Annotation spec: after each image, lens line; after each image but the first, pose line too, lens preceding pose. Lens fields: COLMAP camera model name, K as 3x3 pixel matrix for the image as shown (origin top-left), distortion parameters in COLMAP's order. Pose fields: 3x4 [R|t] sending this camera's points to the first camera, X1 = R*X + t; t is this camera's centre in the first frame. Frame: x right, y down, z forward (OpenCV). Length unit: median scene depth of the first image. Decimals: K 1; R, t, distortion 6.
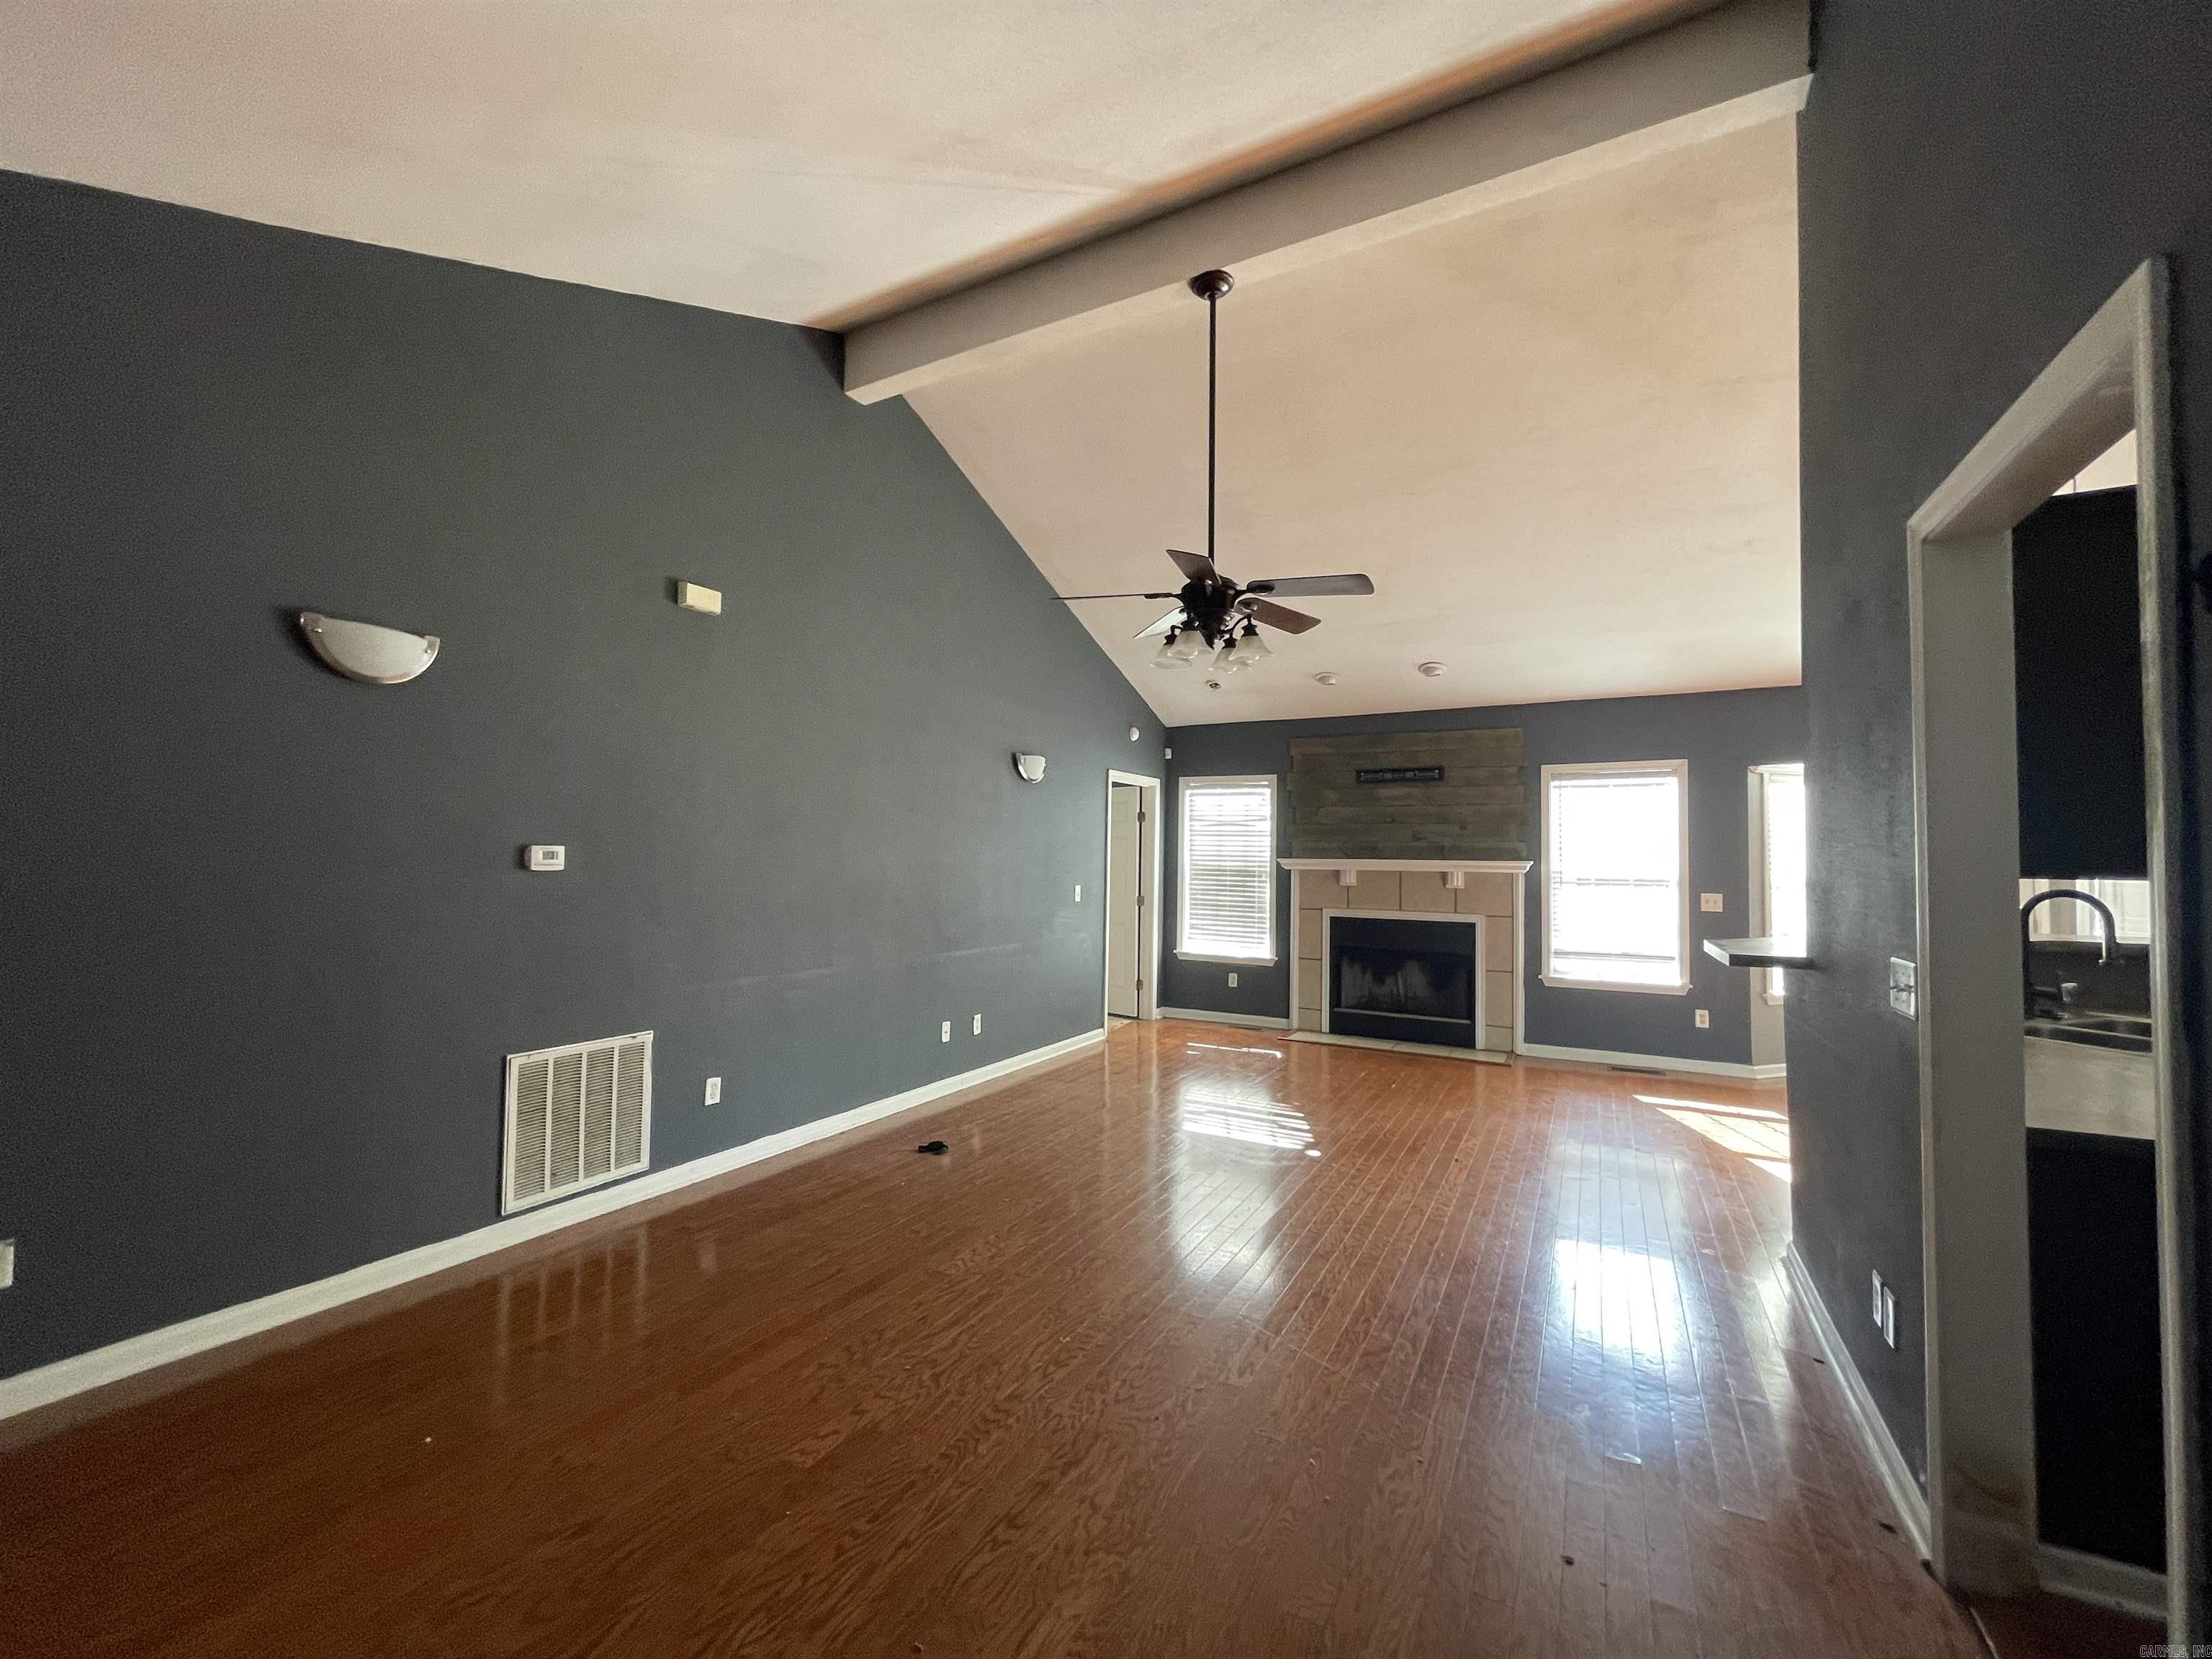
lens RADIAL K [[897.6, 0, 1102.5], [0, 897.6, 833.1], [0, 0, 1]] dist [-0.005151, 0.000519]
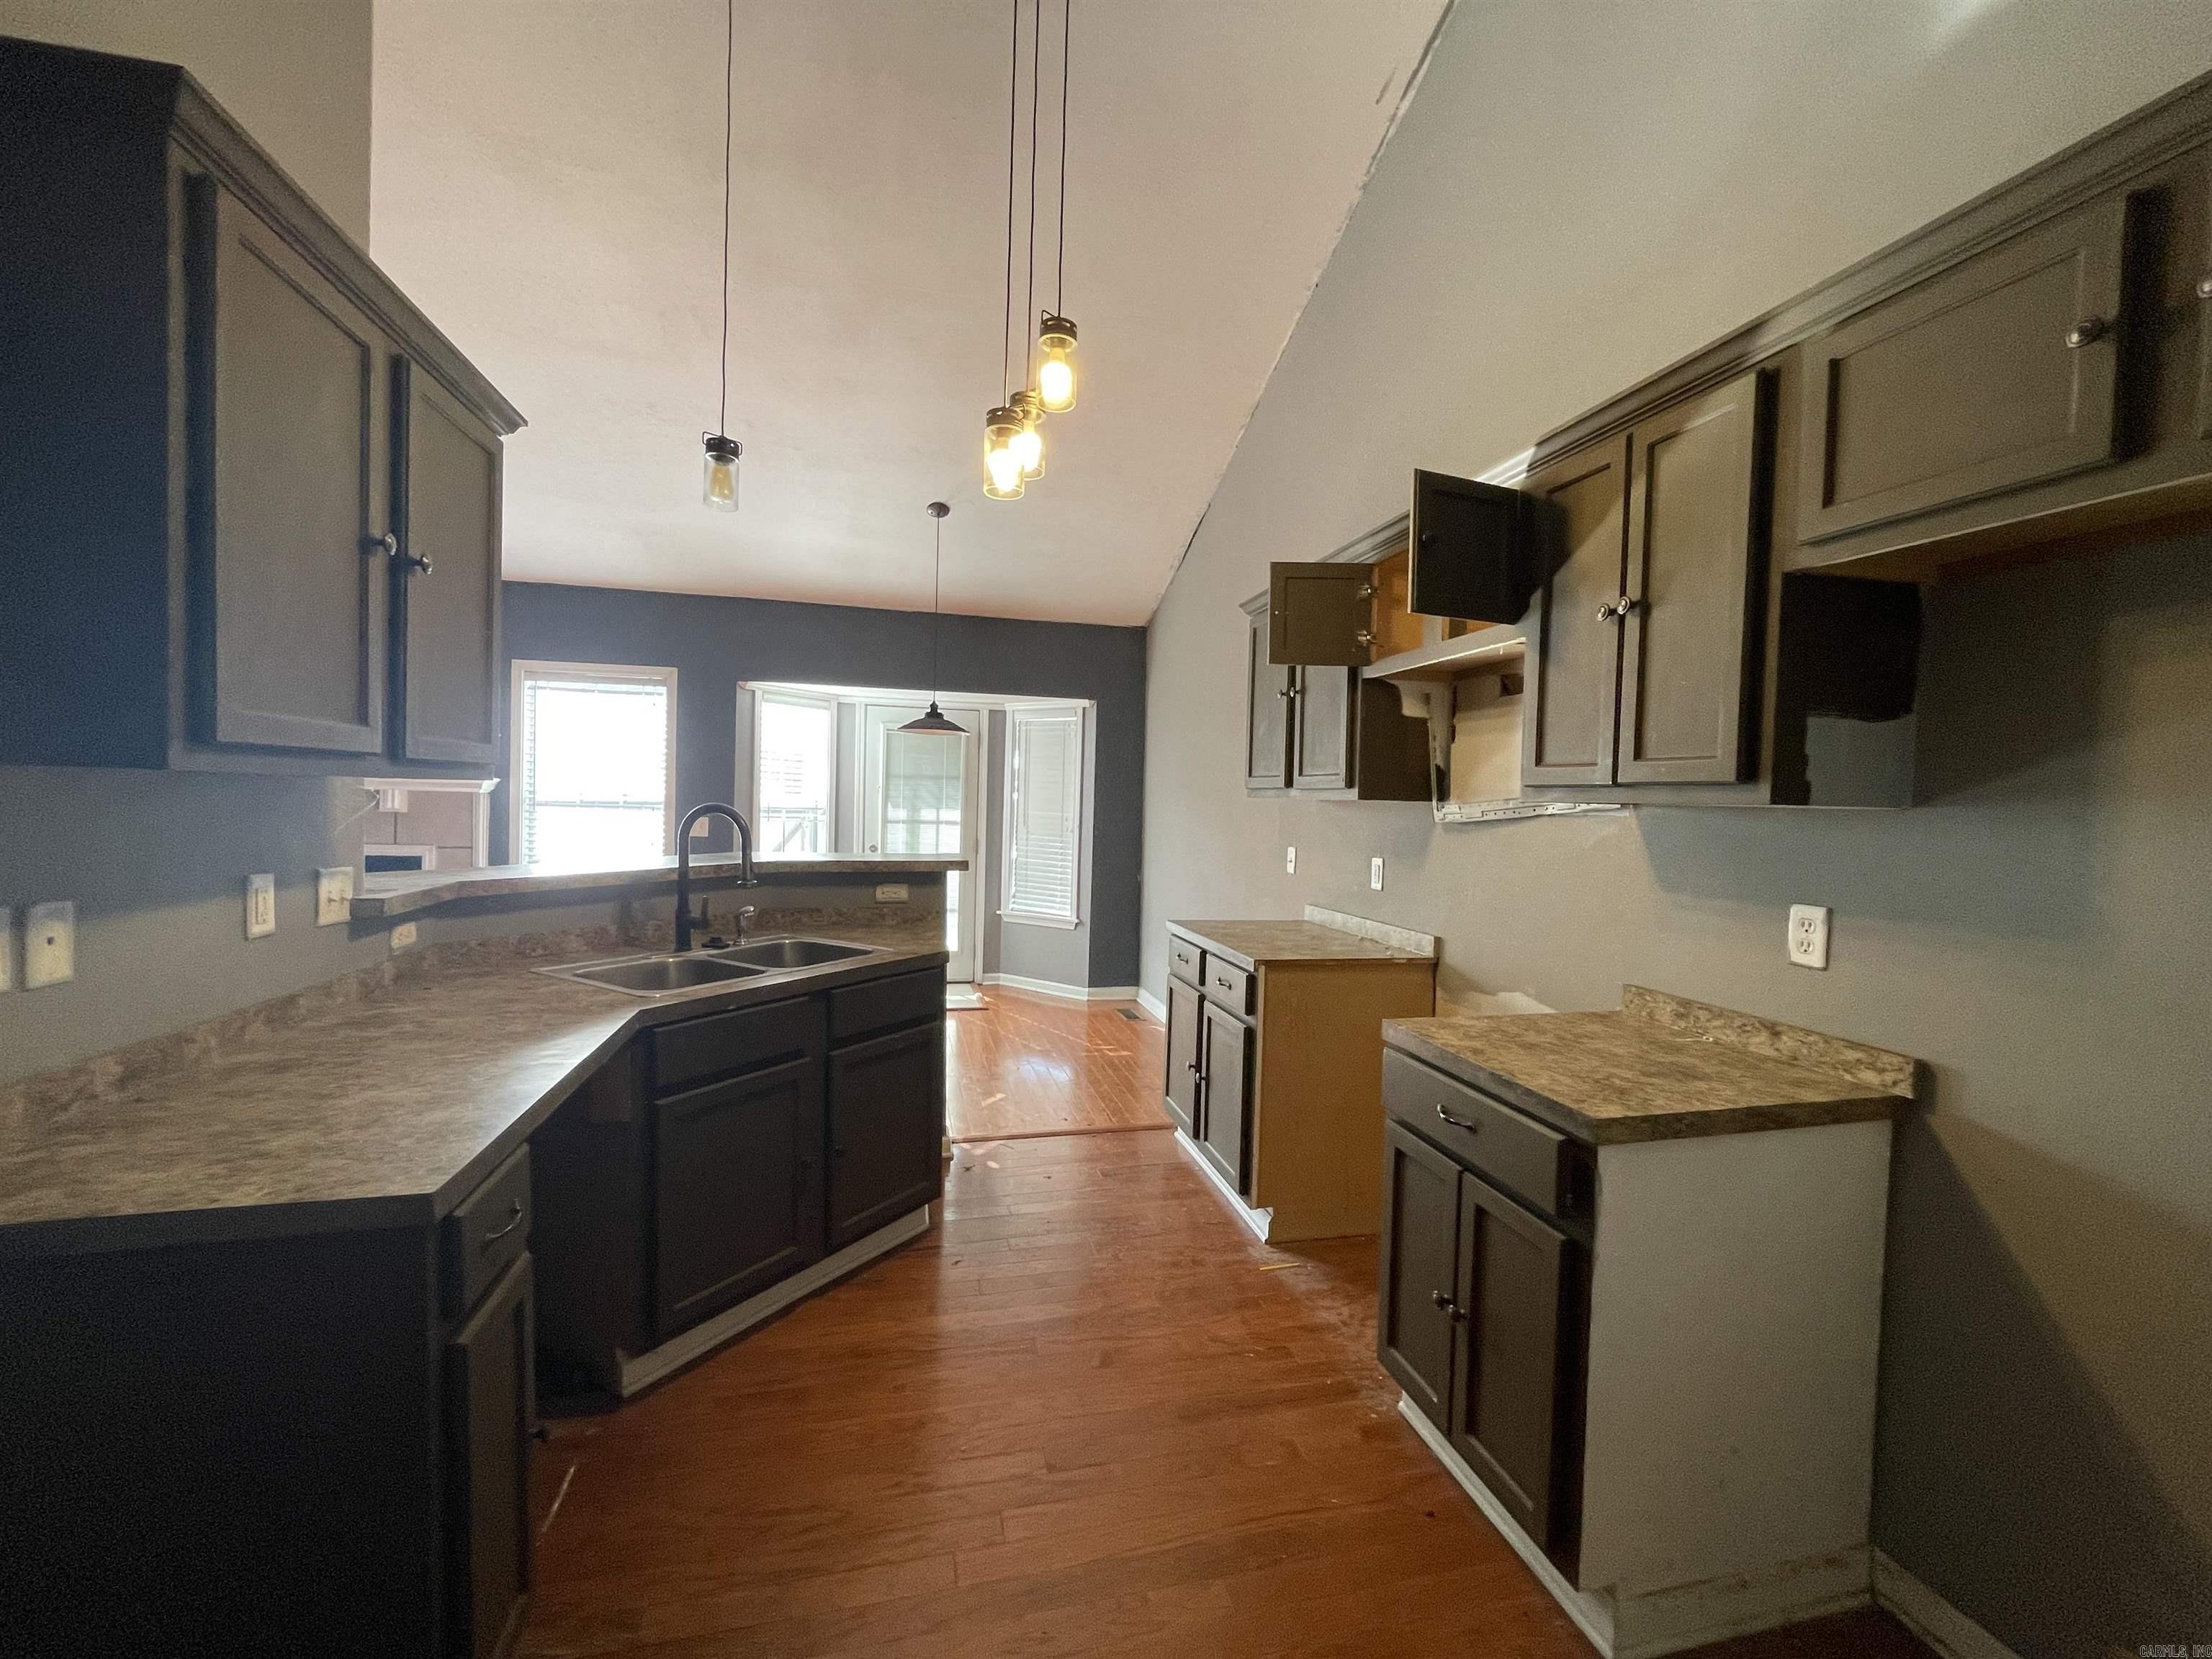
lens RADIAL K [[897.6, 0, 1108.9], [0, 897.6, 825.4], [0, 0, 1]] dist [-0.005151, 0.000519]
pose [[0.739099, -0.008237, 0.673546, 0.343191], [-0.038286, 0.997795, 0.054214, 0.009203], [-0.672508, -0.065857, 0.737154, 0.032797]]
